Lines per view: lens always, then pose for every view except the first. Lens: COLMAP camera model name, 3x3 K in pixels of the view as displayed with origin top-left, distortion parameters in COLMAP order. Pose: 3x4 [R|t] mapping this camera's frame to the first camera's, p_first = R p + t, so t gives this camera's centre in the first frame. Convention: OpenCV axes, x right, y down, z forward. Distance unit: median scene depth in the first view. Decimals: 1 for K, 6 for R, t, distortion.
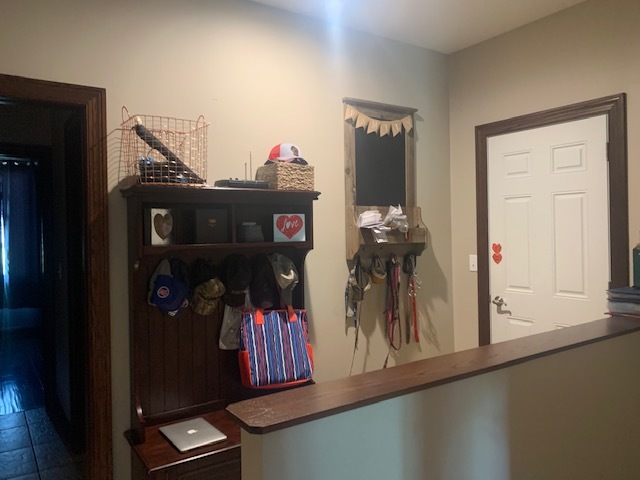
lens RADIAL K [[499.5, 0, 321.2], [0, 499.5, 240.2], [0, 0, 1]] dist [0.038712, -0.037754]
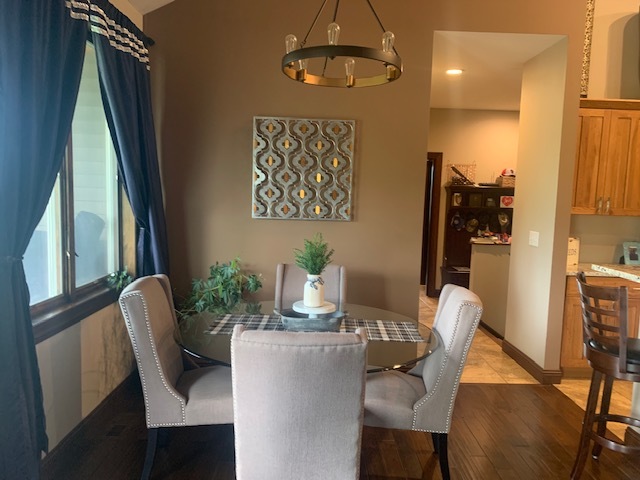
lens RADIAL K [[499.5, 0, 320.8], [0, 499.5, 242.6], [0, 0, 1]] dist [0.038712, -0.037754]
pose [[0.851969, 0.076769, -0.517934, 0.499999], [-0.063644, 0.997042, 0.043092, 0.139713], [0.519710, -0.003749, 0.854334, -1.785738]]
